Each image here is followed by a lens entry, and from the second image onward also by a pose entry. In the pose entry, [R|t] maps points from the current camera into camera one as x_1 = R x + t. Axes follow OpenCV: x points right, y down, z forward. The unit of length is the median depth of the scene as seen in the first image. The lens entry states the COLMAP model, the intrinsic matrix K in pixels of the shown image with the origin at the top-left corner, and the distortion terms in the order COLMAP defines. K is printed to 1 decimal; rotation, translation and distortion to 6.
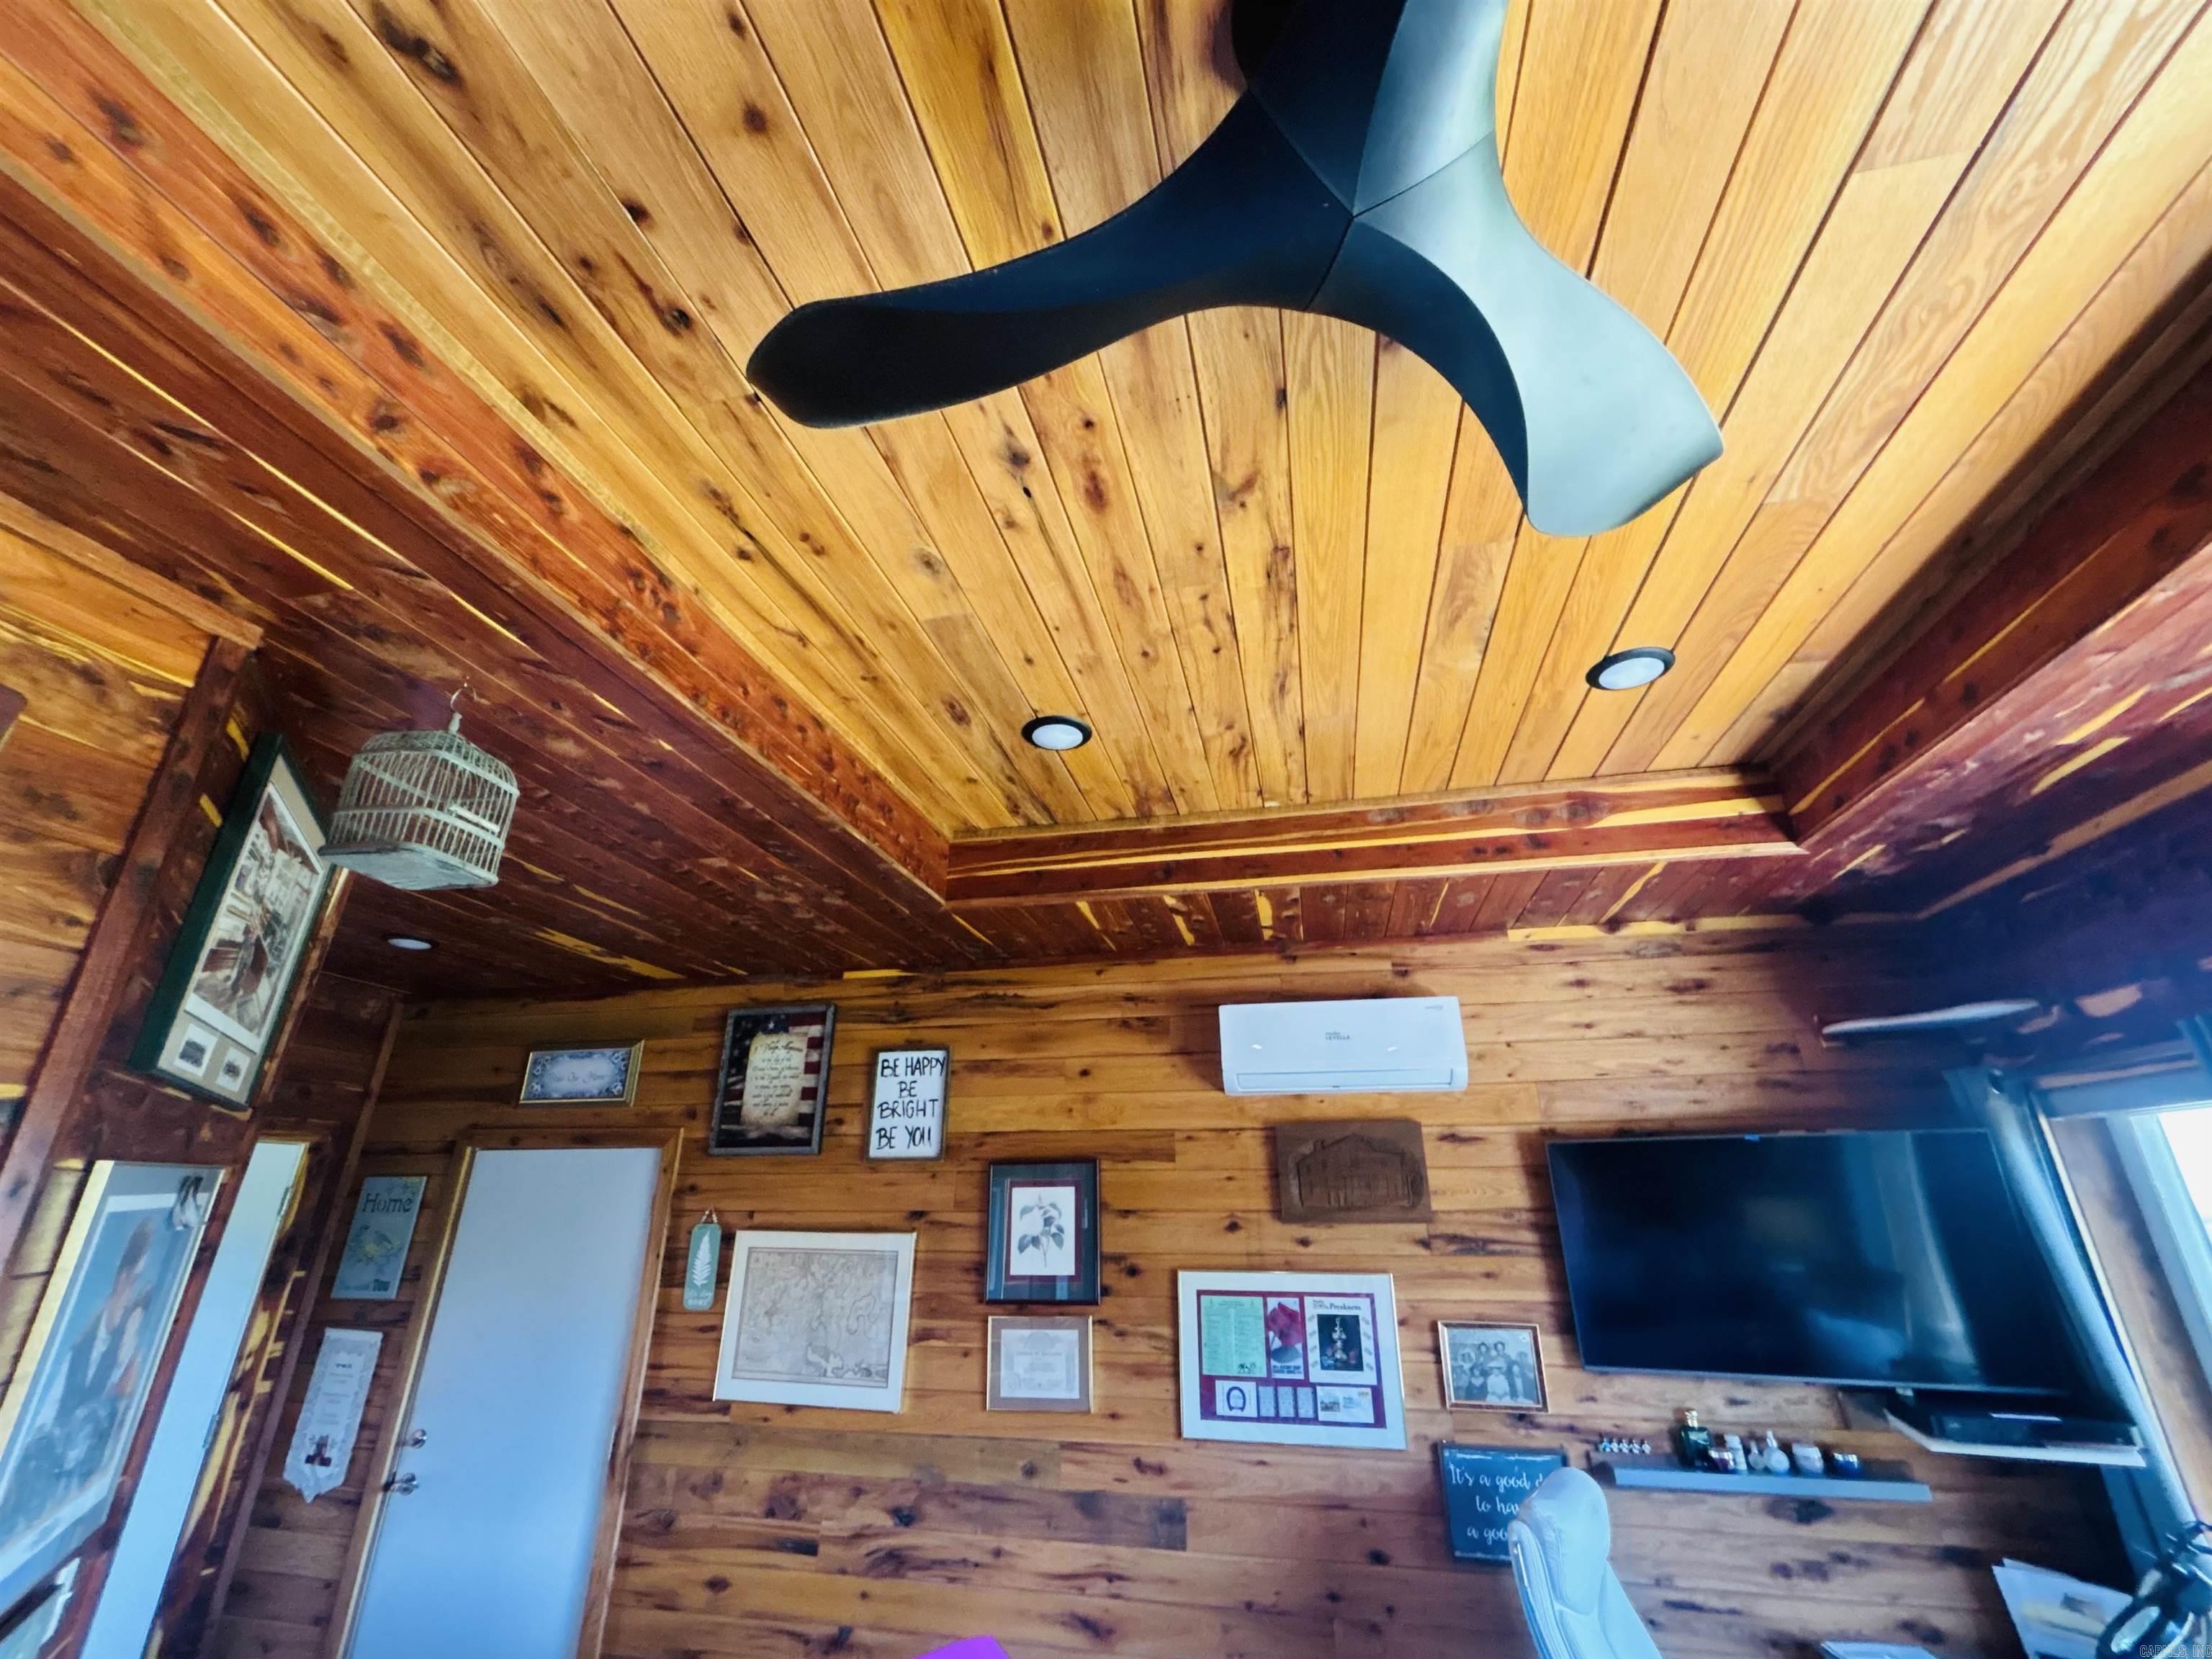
lens RADIAL K [[923.4, 0, 1106.6], [0, 923.4, 828.0], [0, 0, 1]] dist [0.002016, 0.000577]
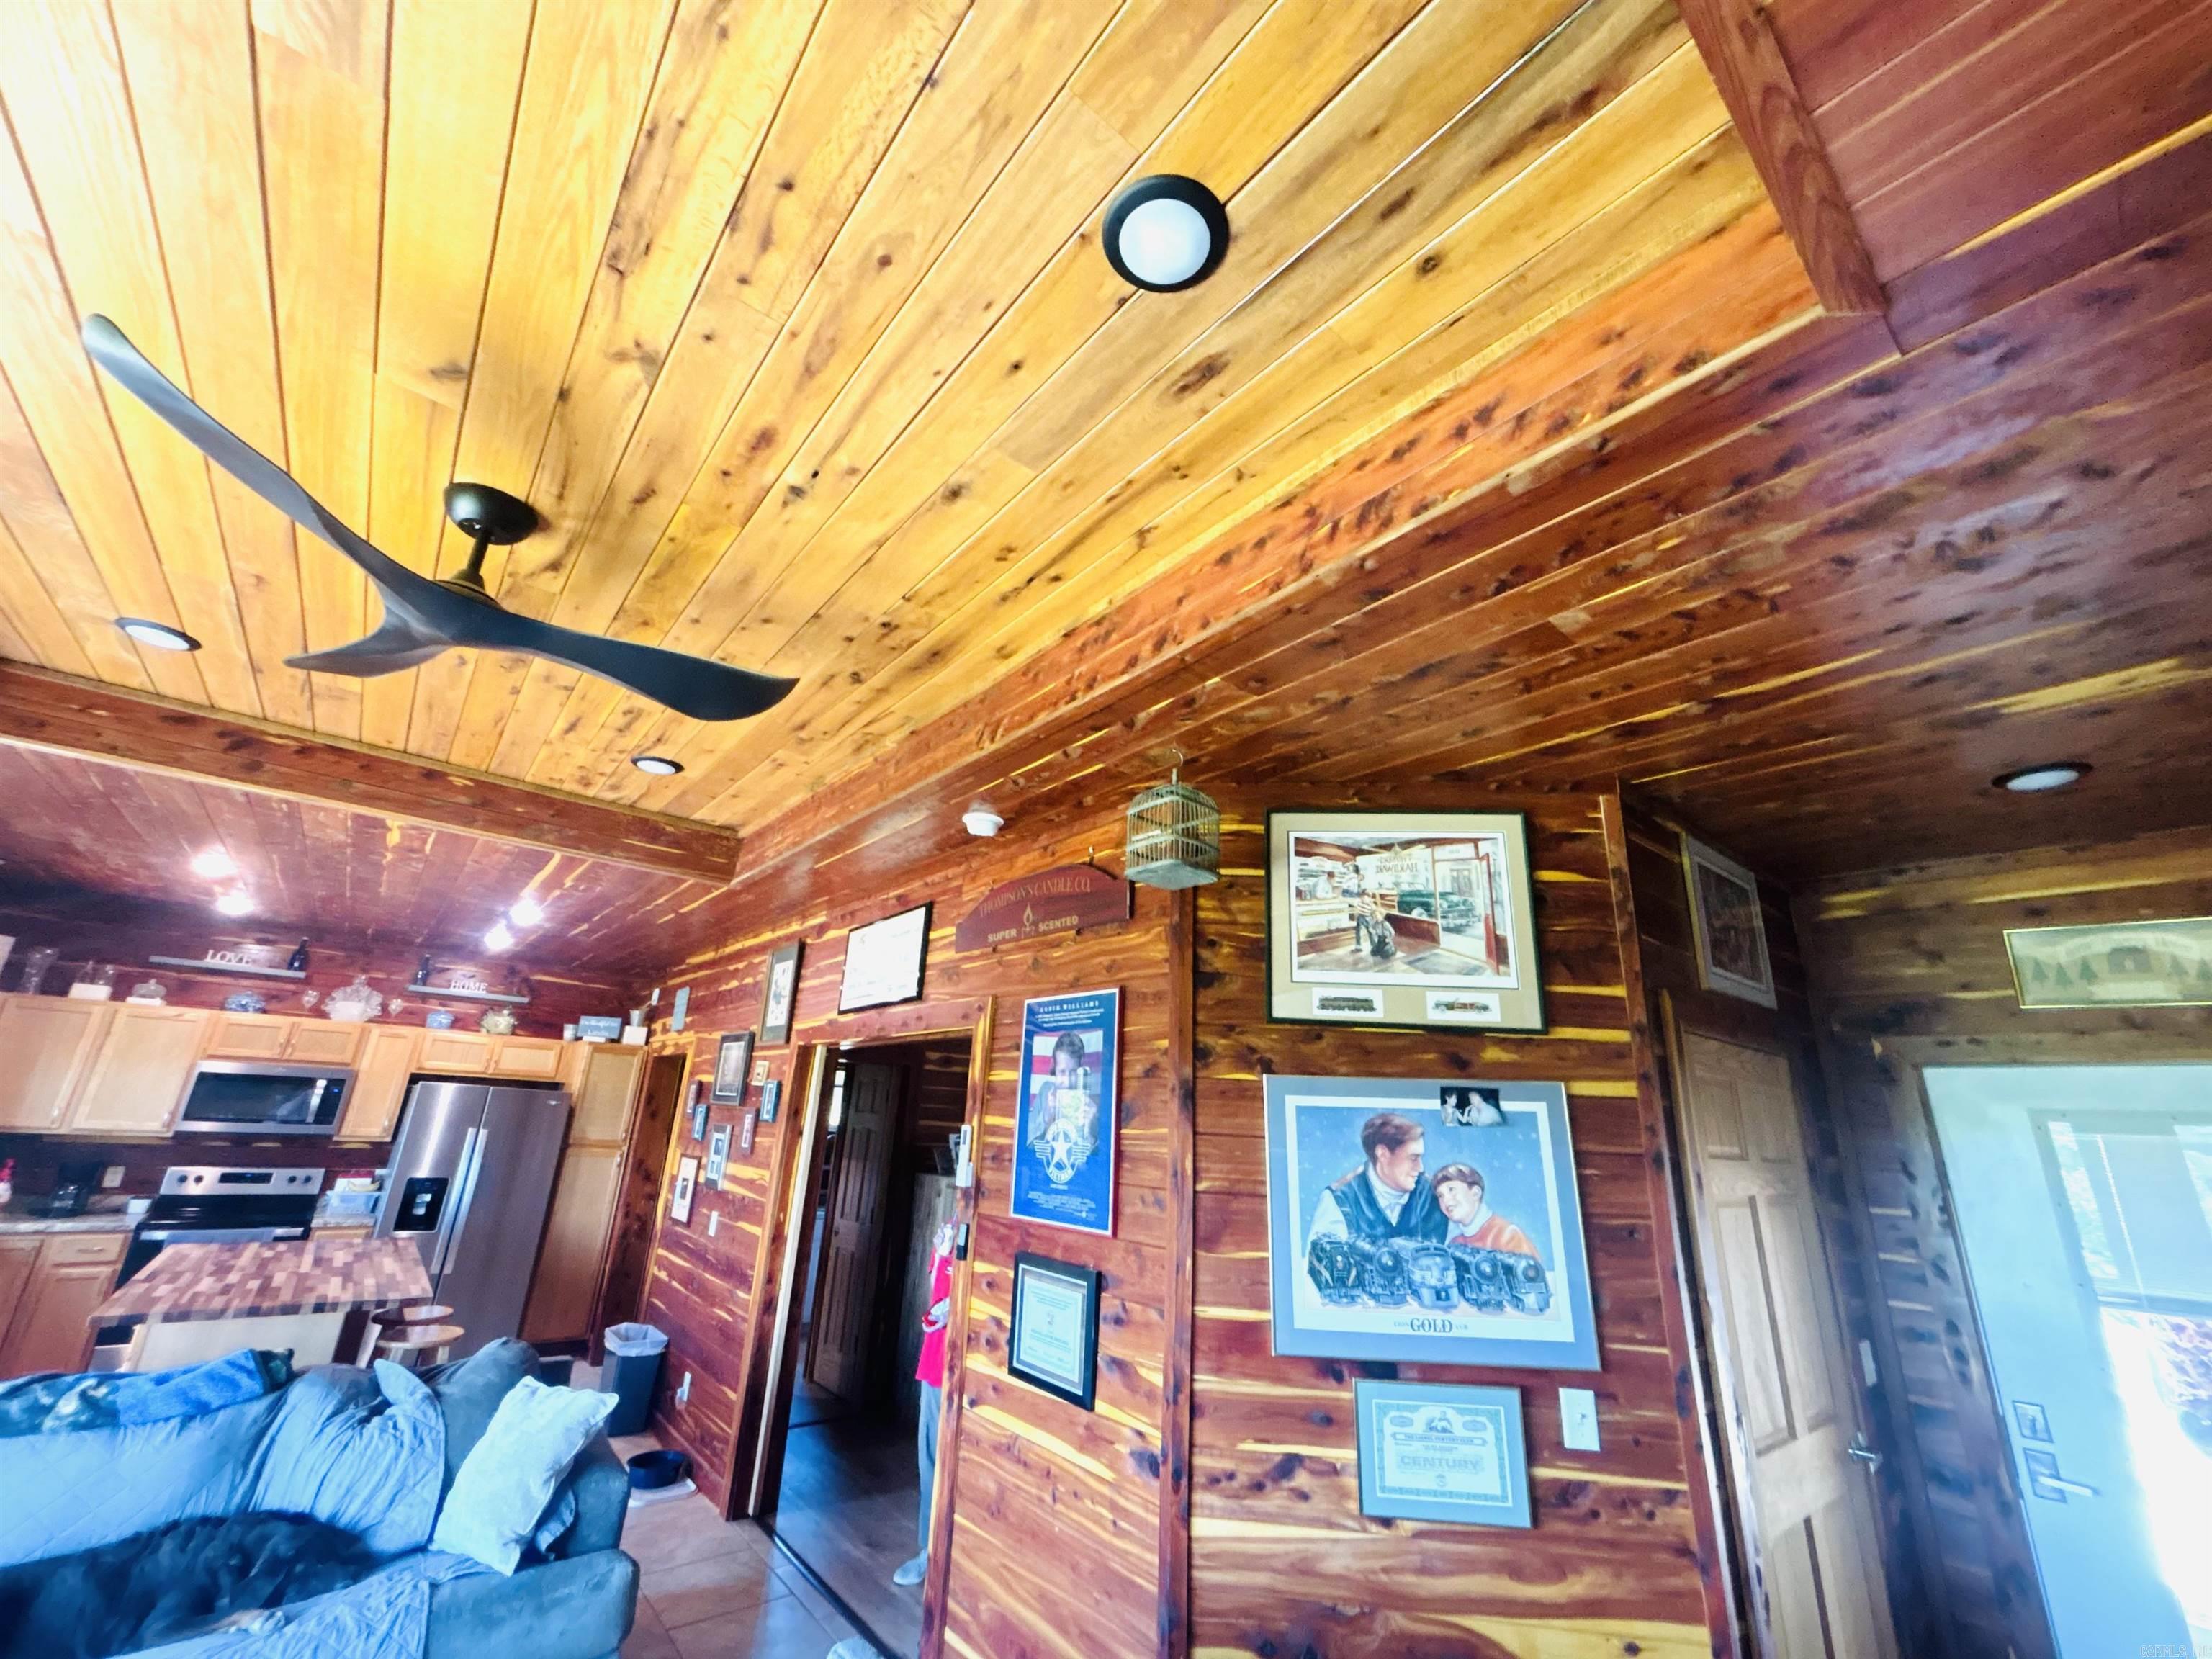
lens RADIAL K [[892.7, 0, 1101.5], [0, 892.7, 828.7], [0, 0, 1]] dist [0.001781, -0.000121]
pose [[-0.615845, -0.278590, -0.736969, 0.217142], [0.253450, 0.815623, -0.520117, 0.371572], [0.745988, -0.507096, -0.431689, 0.827471]]
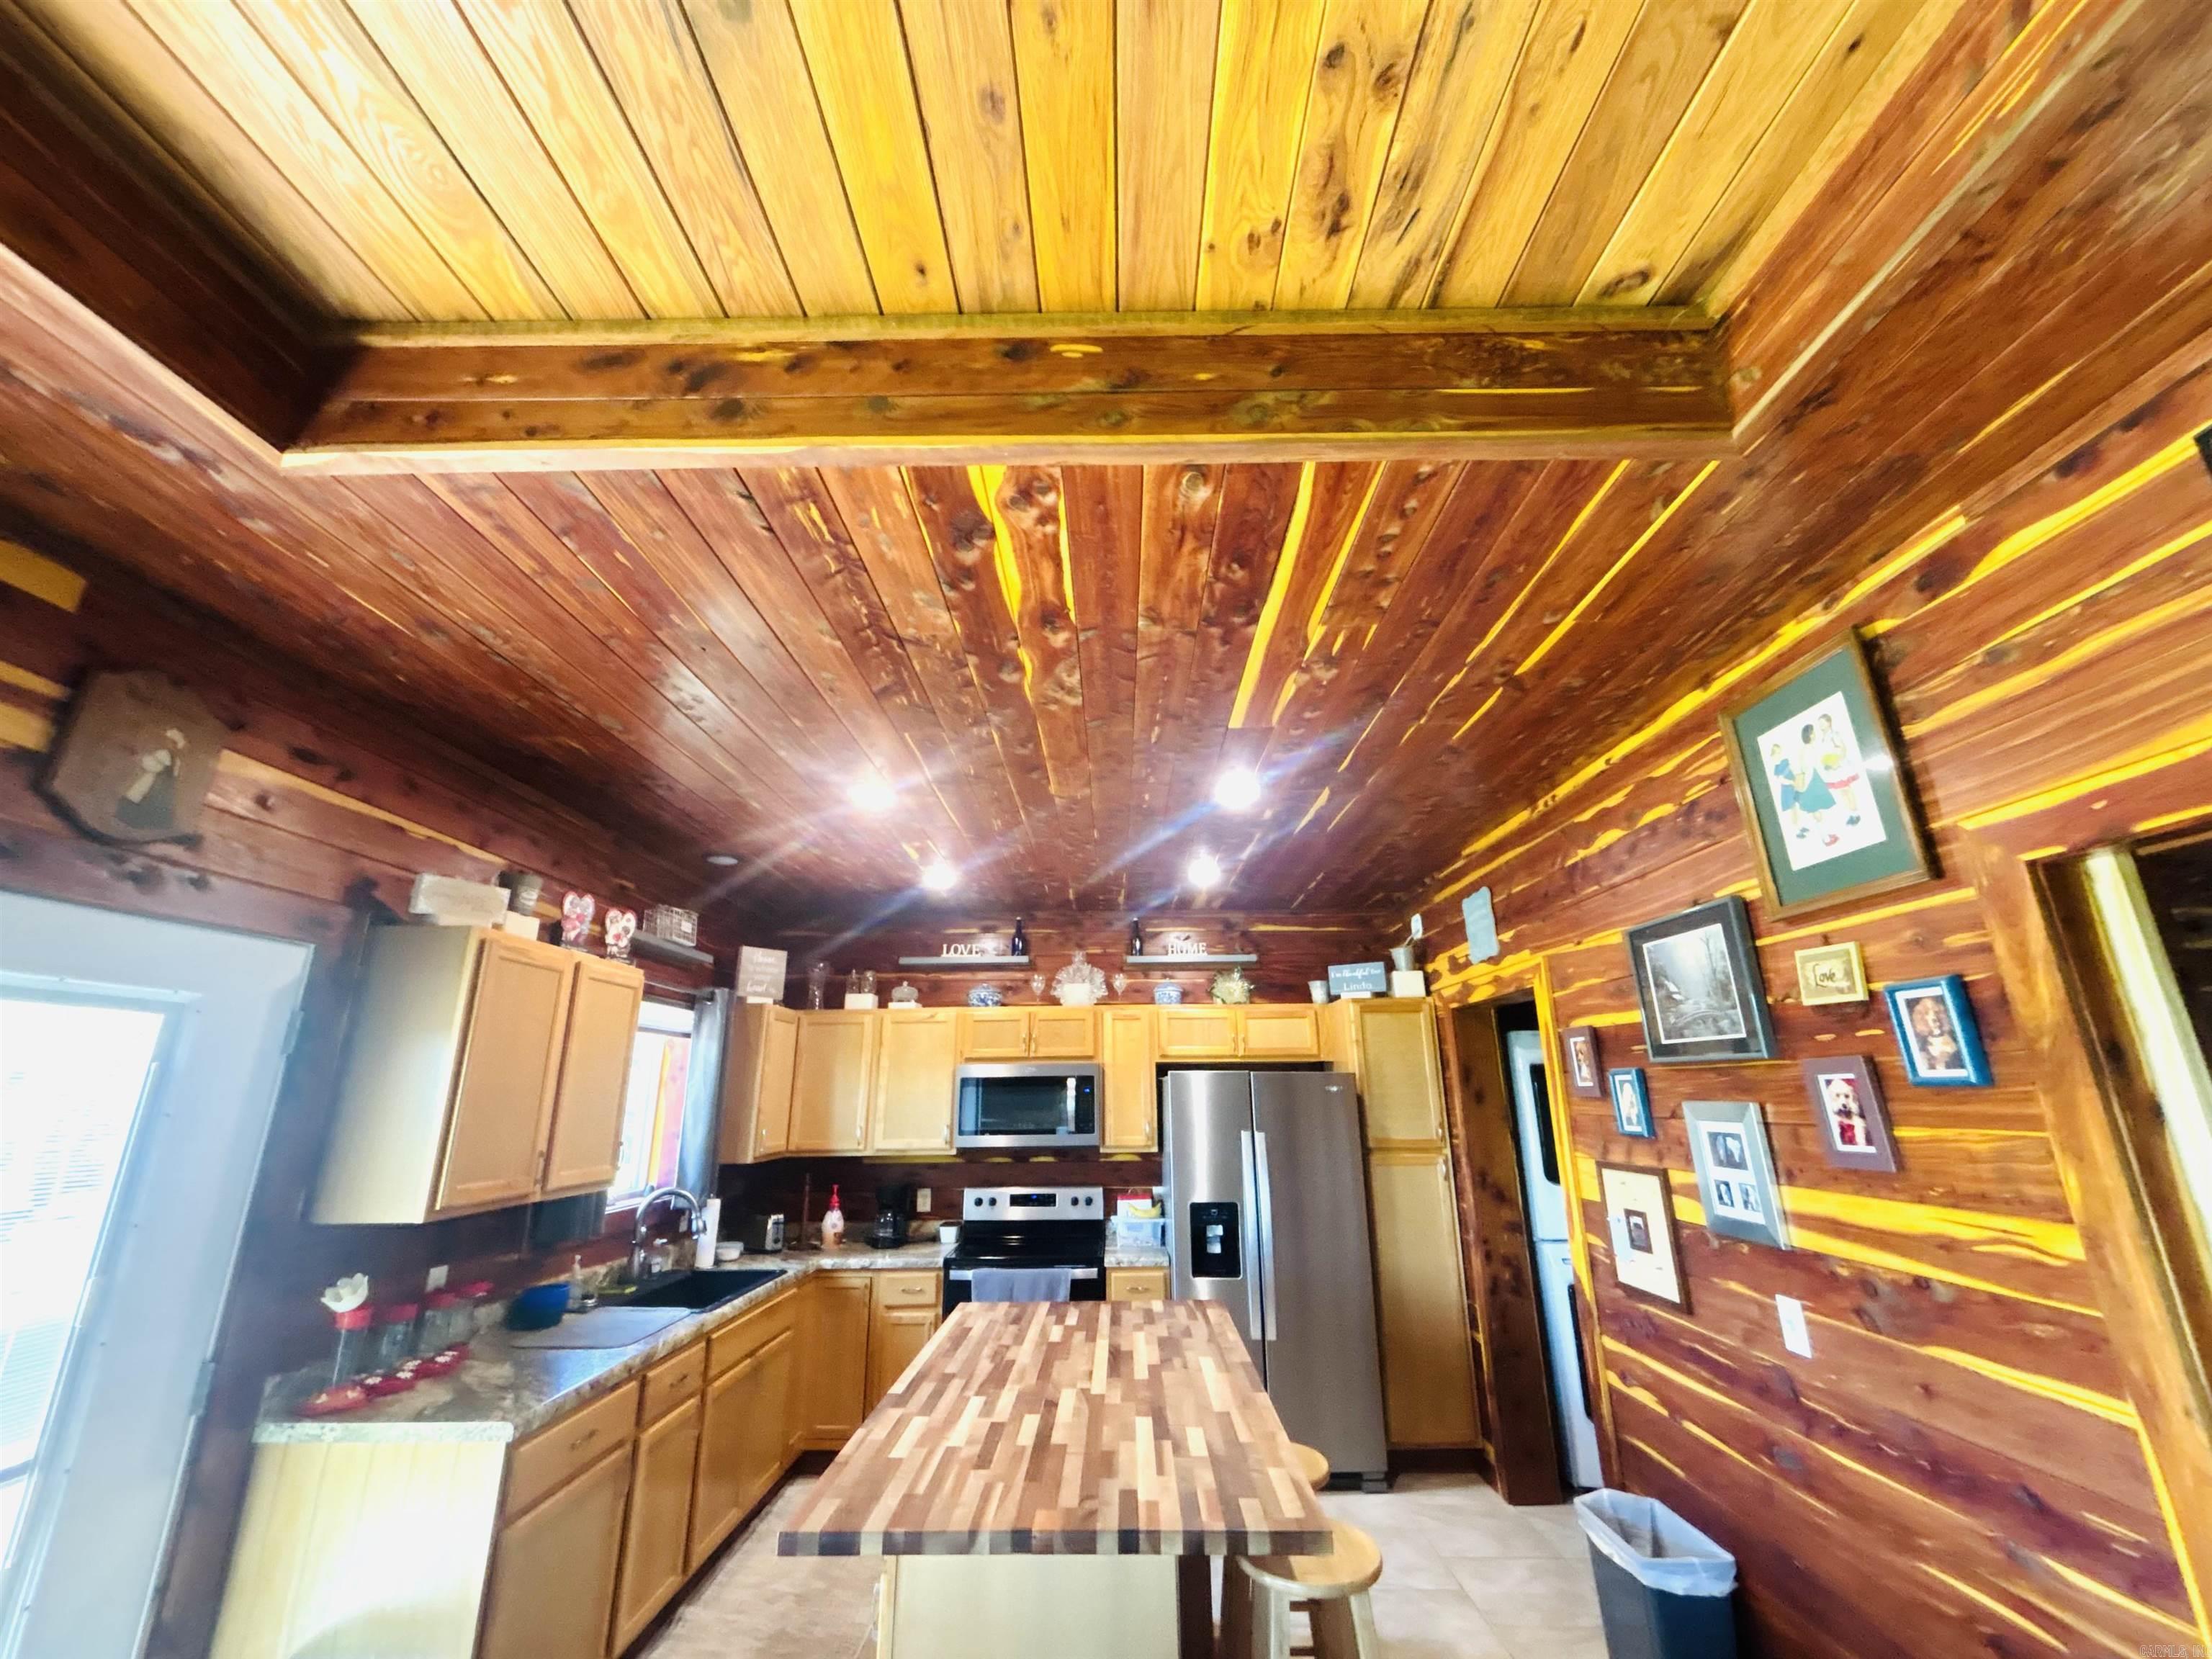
lens RADIAL K [[892.7, 0, 1101.5], [0, 892.7, 828.7], [0, 0, 1]] dist [0.001781, -0.000121]
pose [[-0.979174, -0.048035, -0.197257, -0.045274], [0.087724, 0.776120, -0.624453, 0.019203], [0.183091, -0.628753, -0.755743, -0.081058]]
